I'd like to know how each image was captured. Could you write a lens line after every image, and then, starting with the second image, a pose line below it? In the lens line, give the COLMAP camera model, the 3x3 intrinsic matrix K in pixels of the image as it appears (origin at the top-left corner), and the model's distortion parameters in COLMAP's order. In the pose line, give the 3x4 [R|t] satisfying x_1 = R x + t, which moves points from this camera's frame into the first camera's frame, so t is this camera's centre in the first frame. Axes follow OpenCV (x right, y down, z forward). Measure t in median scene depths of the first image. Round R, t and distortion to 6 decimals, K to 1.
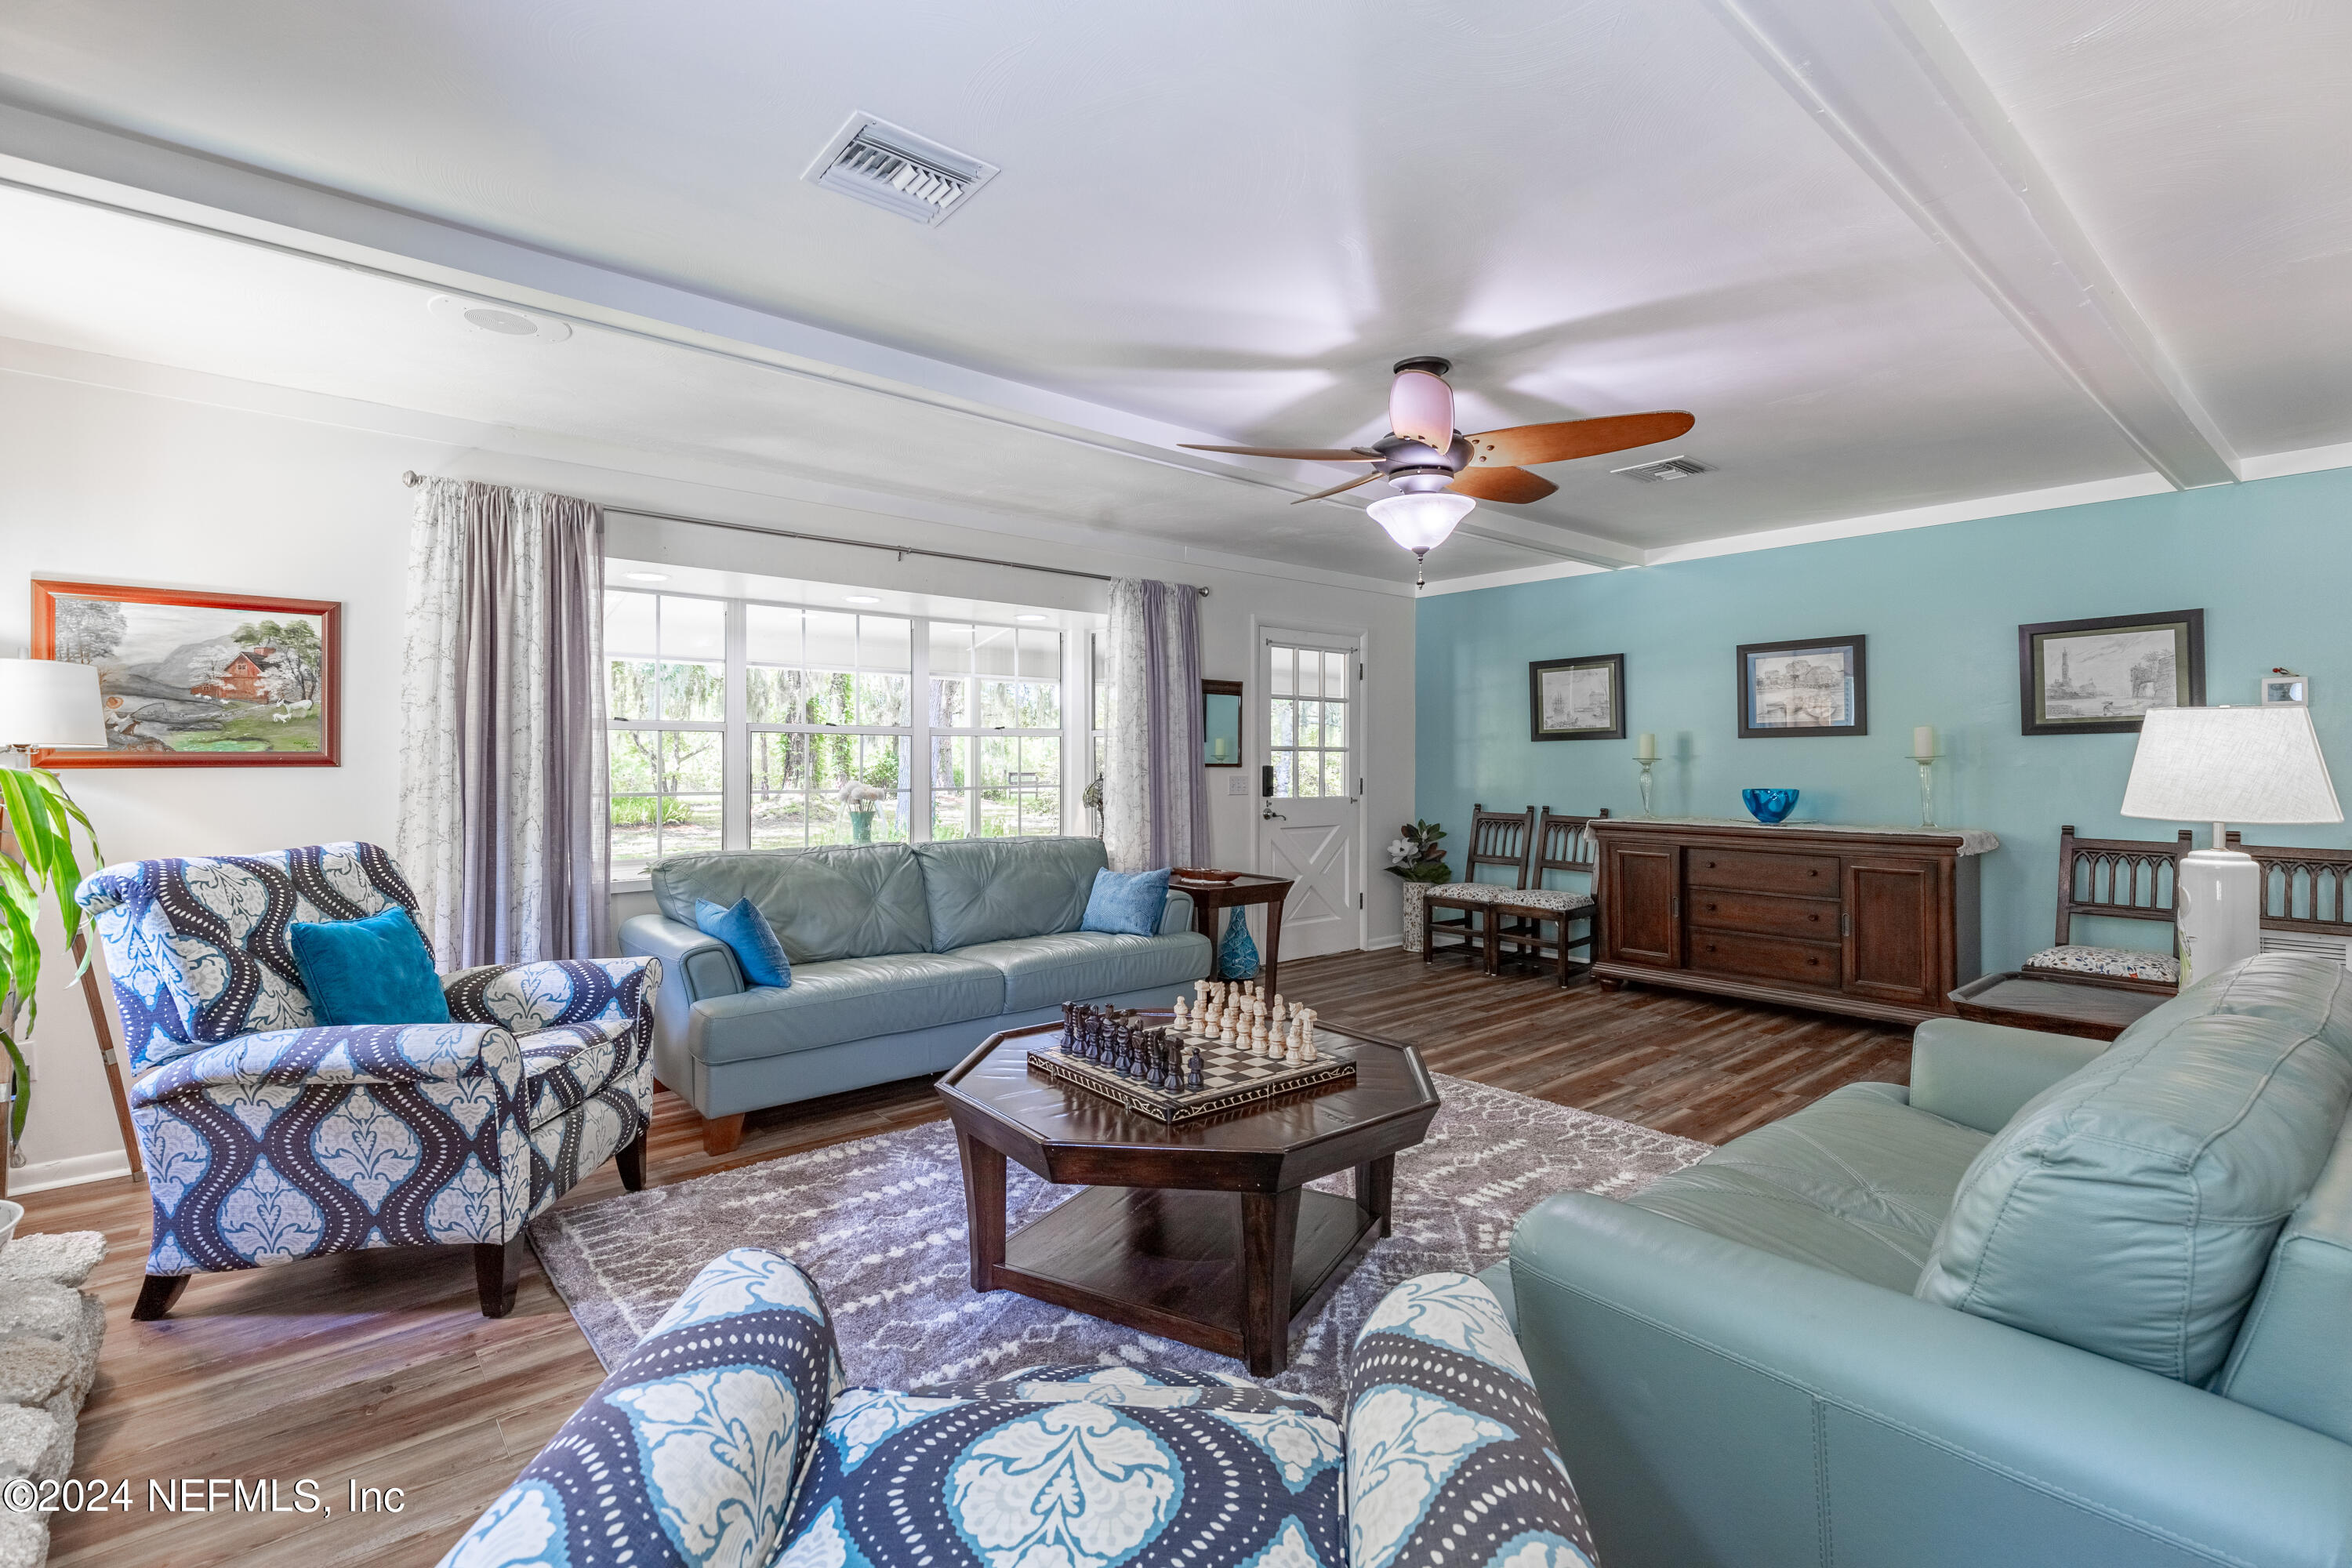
lens RADIAL K [[1085.1, 0, 1180.3], [0, 1085.1, 764.7], [0, 0, 1]] dist [0.007909, -0.002207]
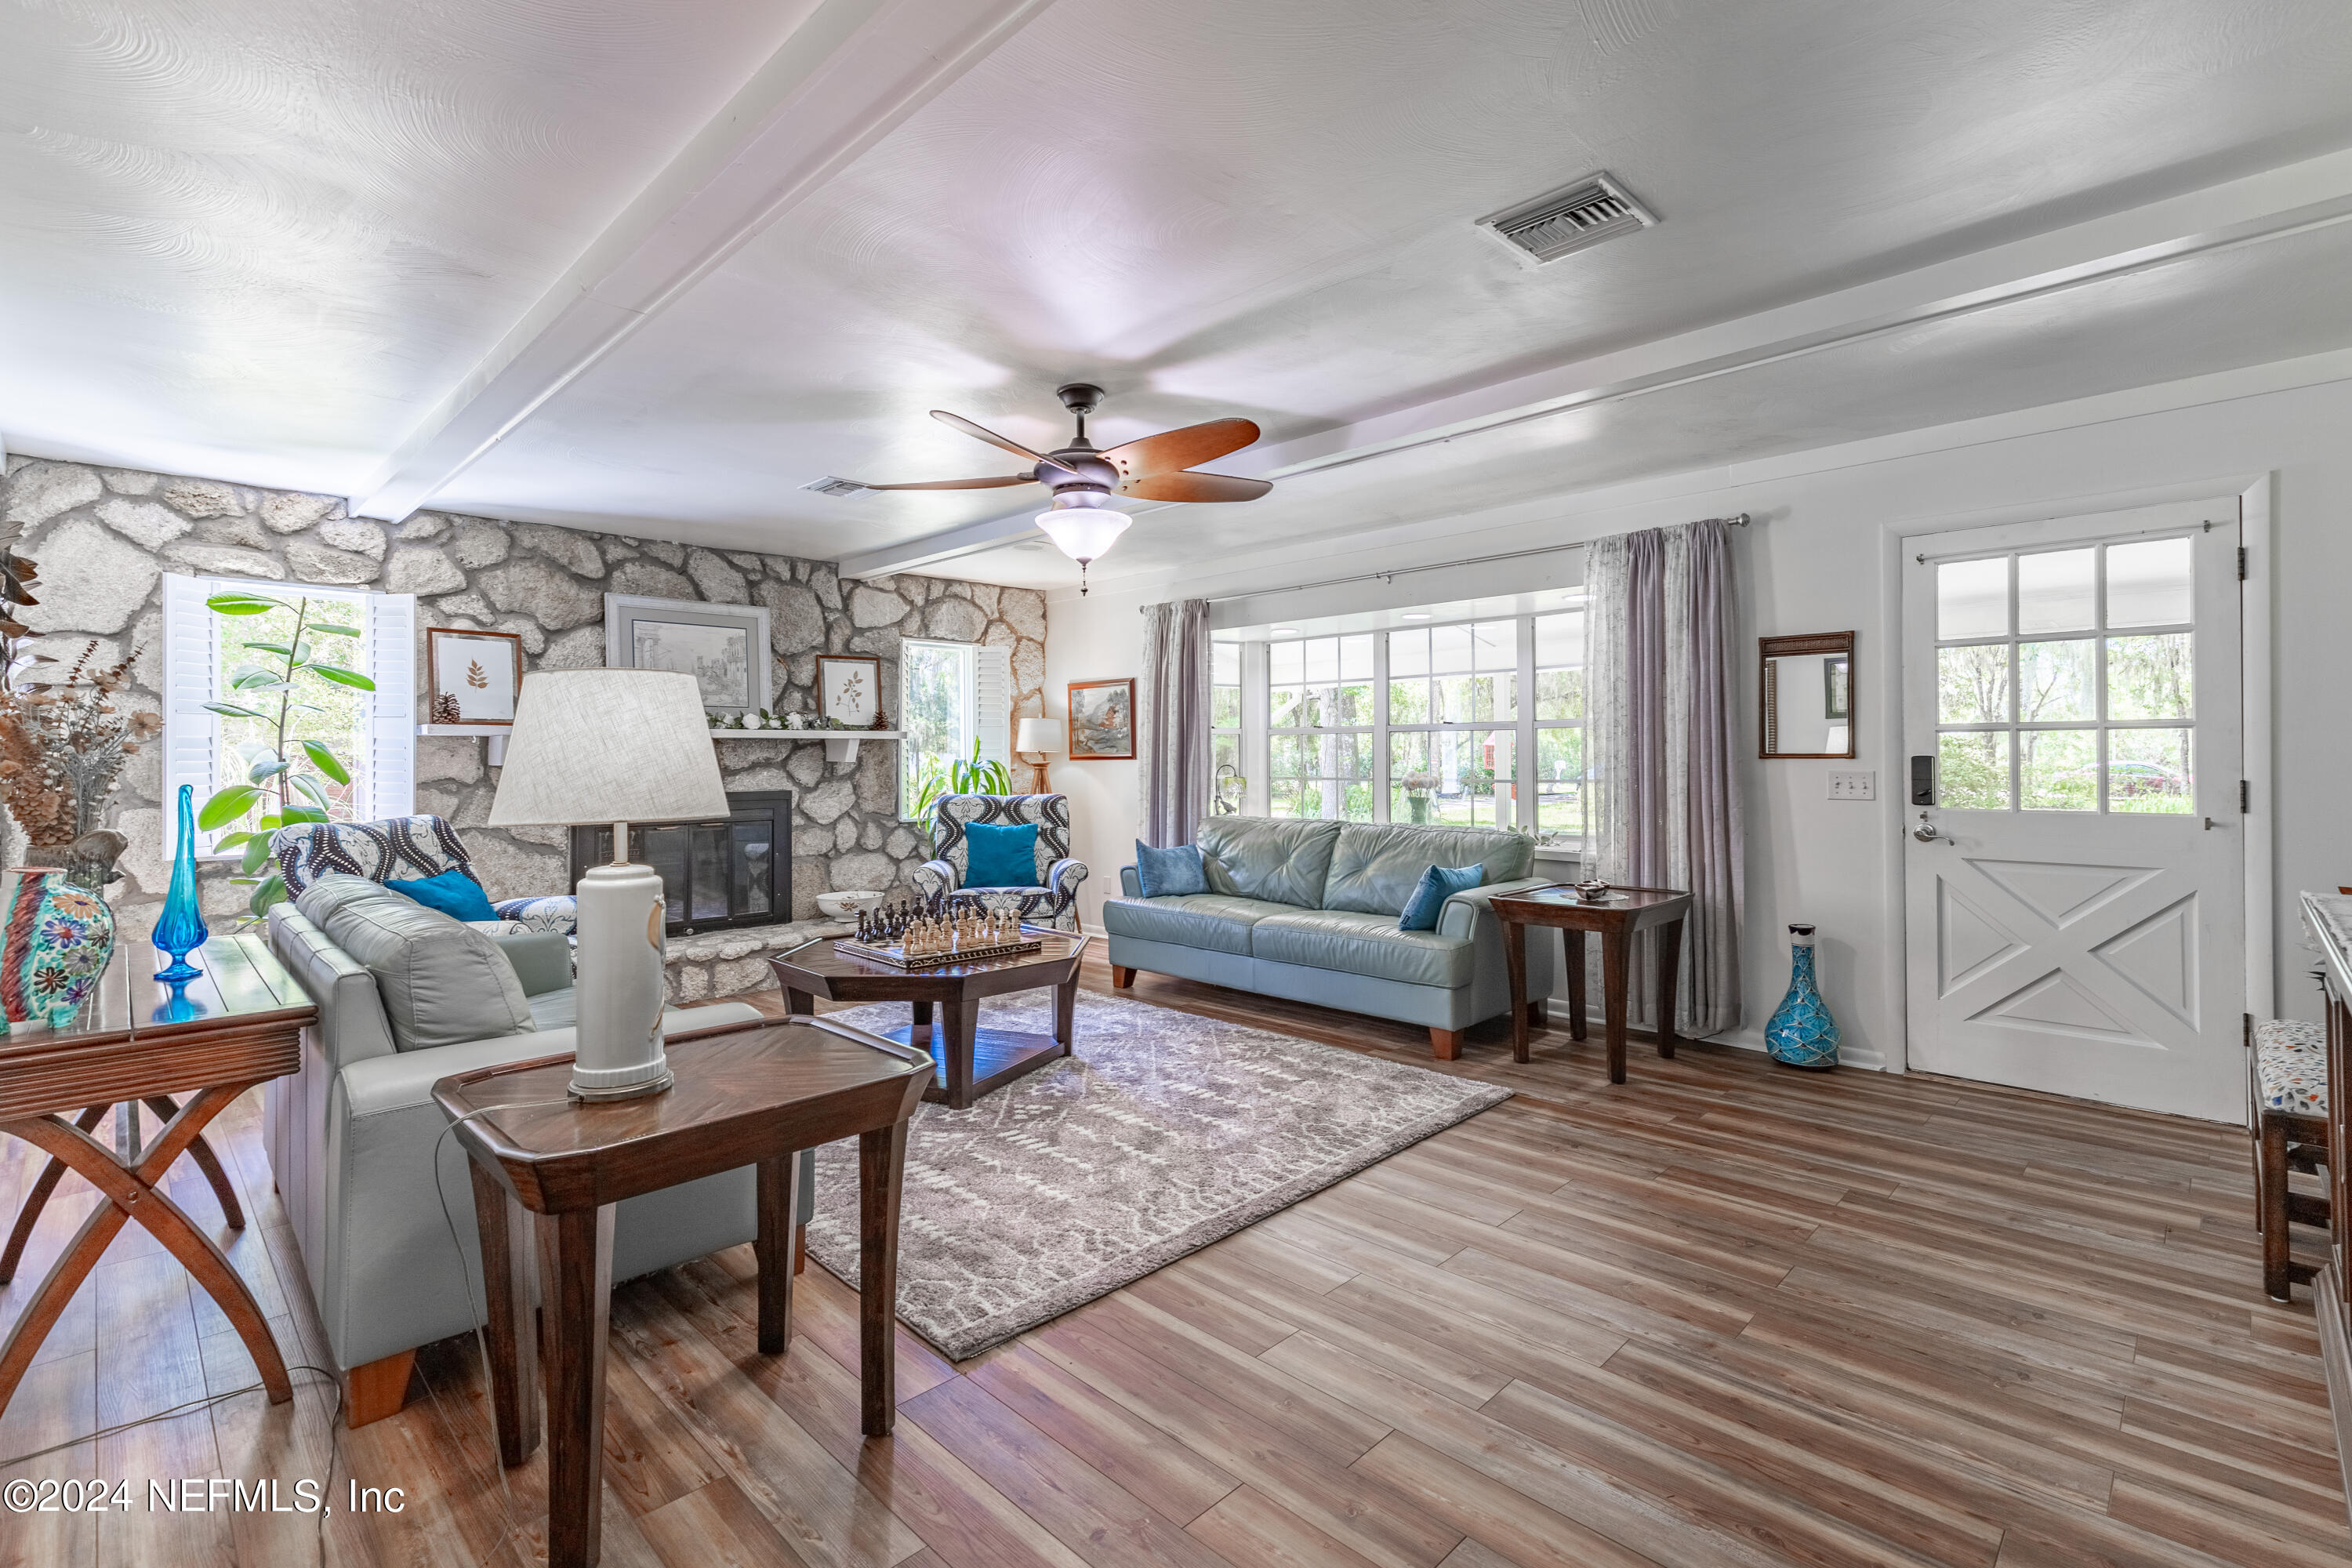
lens RADIAL K [[1085.1, 0, 1191.4], [0, 1085.1, 750.6], [0, 0, 1]] dist [0.007909, -0.002207]
pose [[0.074693, -0.008757, -0.997168, 1.188180], [0.003878, 0.999956, -0.008491, 0.002662], [0.997199, -0.003233, 0.074724, 0.928055]]
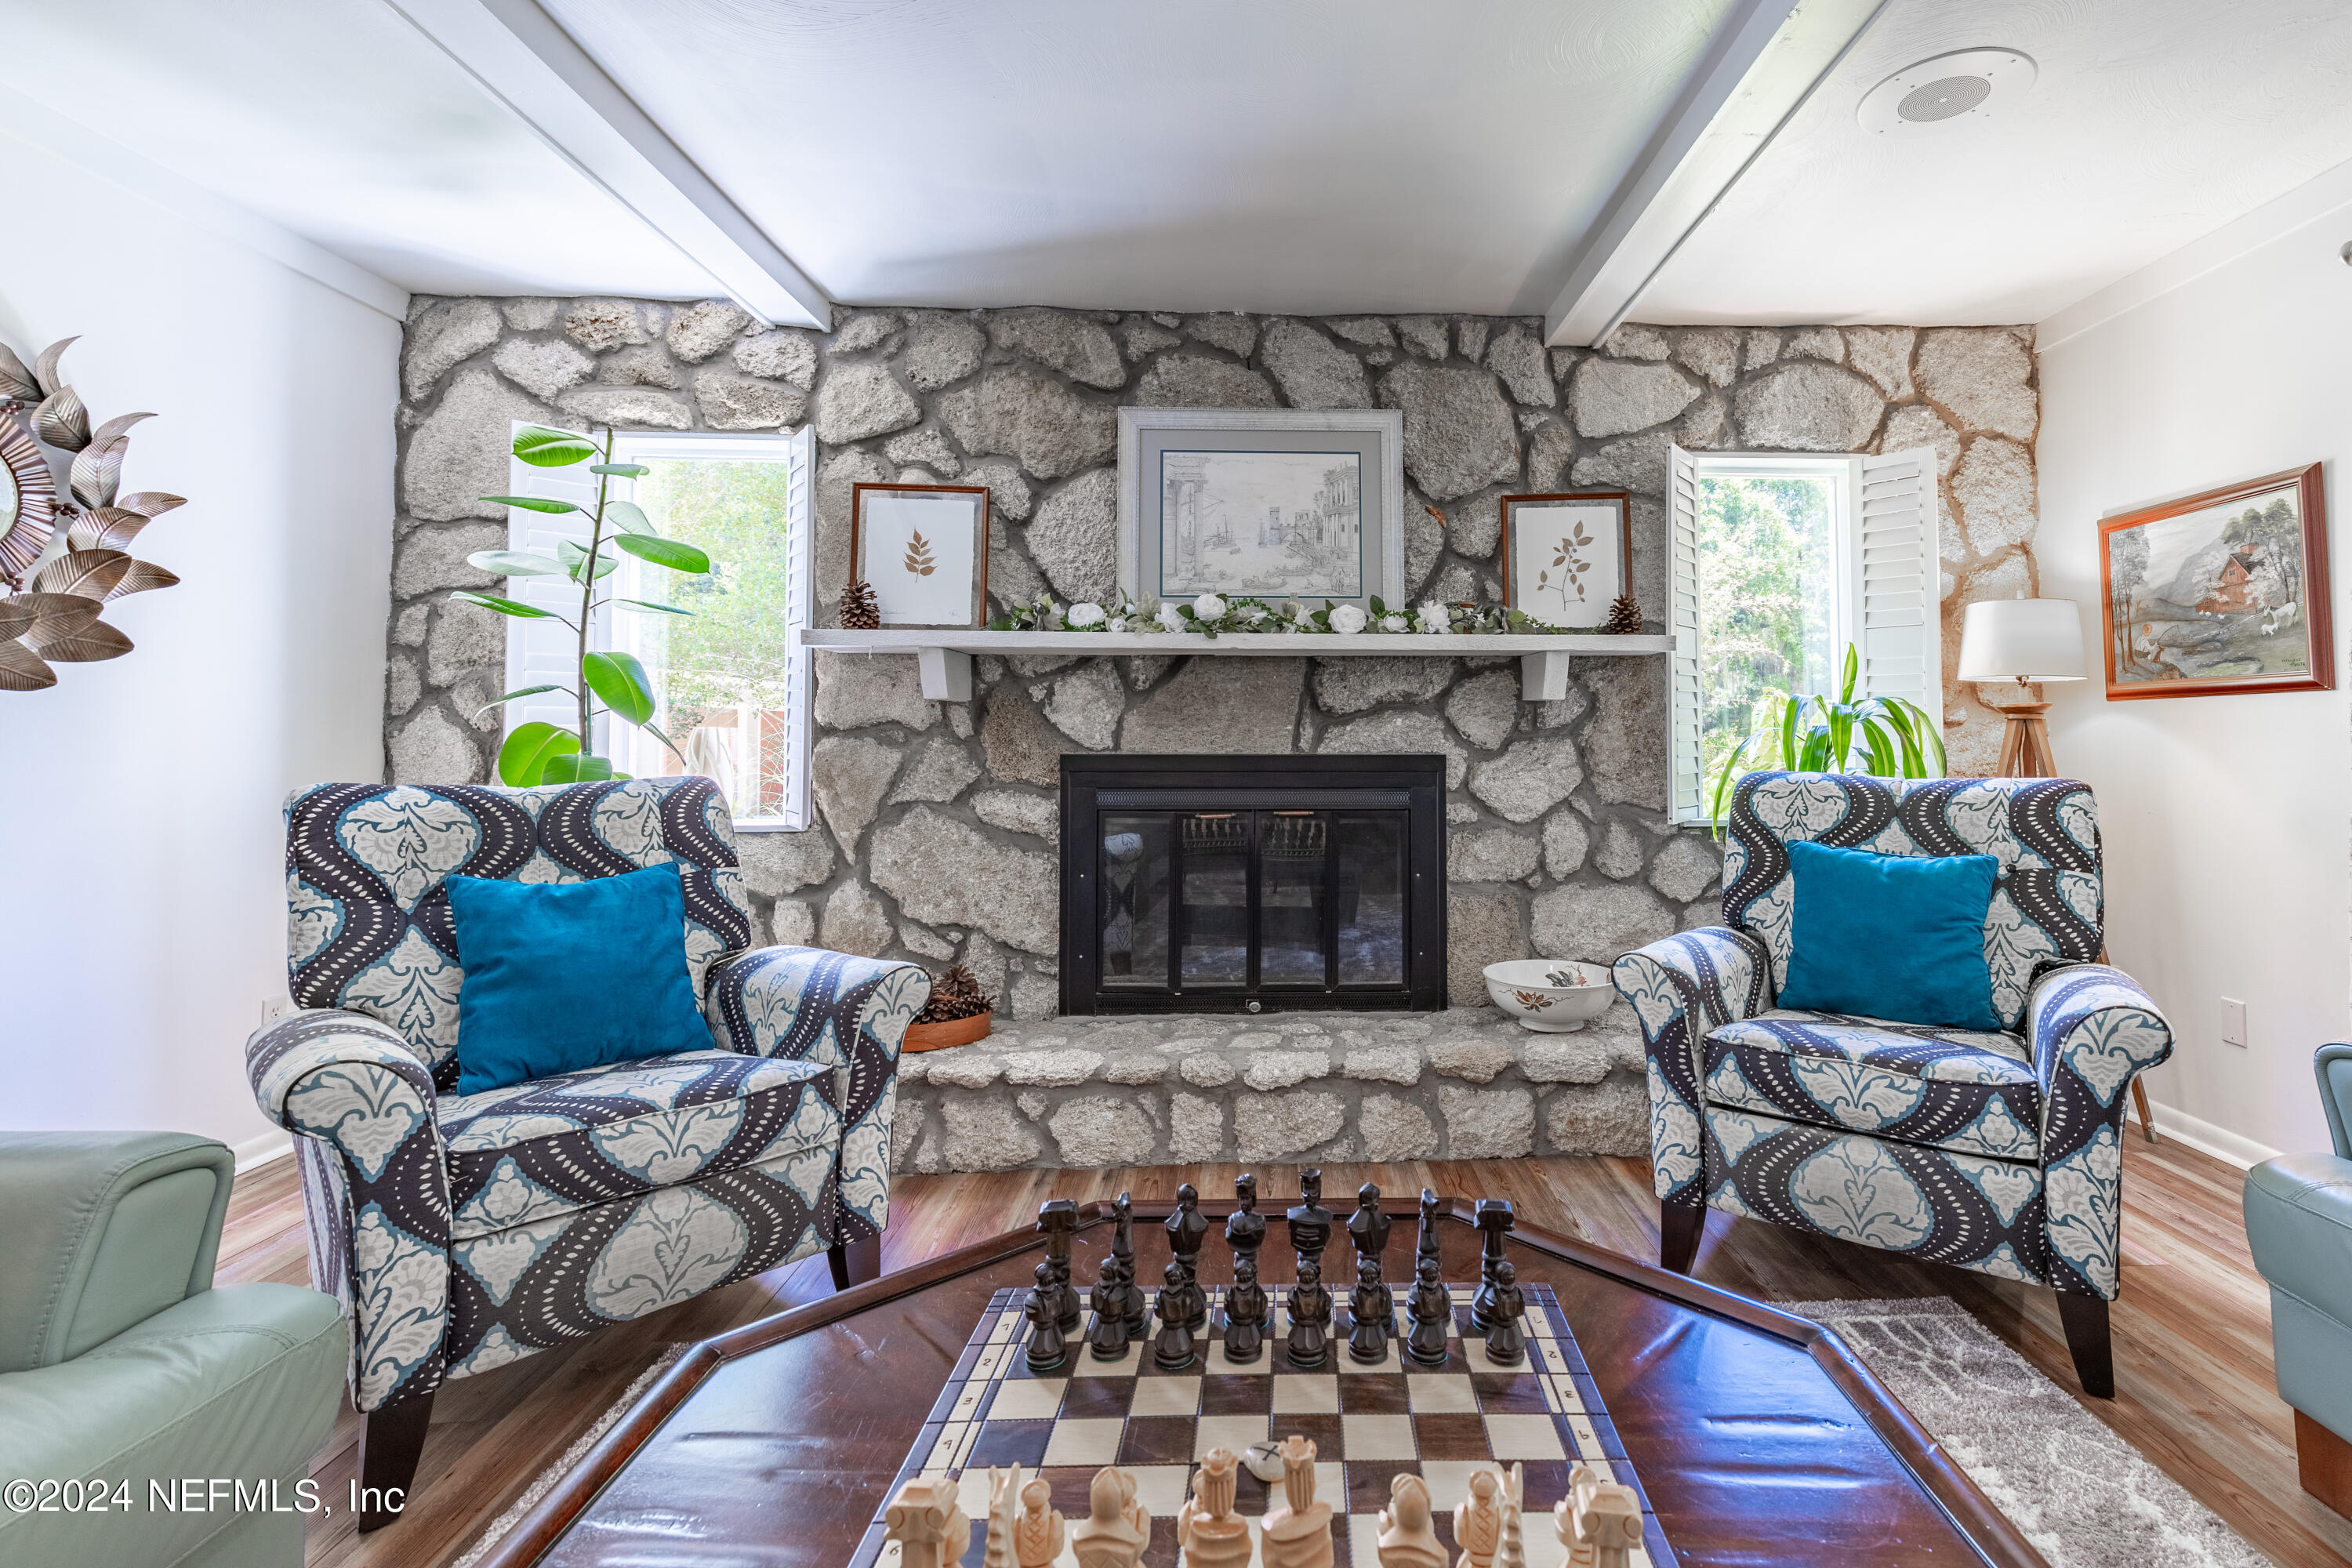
lens RADIAL K [[1085.1, 0, 1318.5], [0, 1085.1, 699.7], [0, 0, 1]] dist [0.007909, -0.002207]
pose [[-0.625770, -0.028861, -0.779474, 0.192703], [-0.003682, 0.999413, -0.034049, 0.034182], [0.779999, -0.018437, -0.625509, 0.904320]]
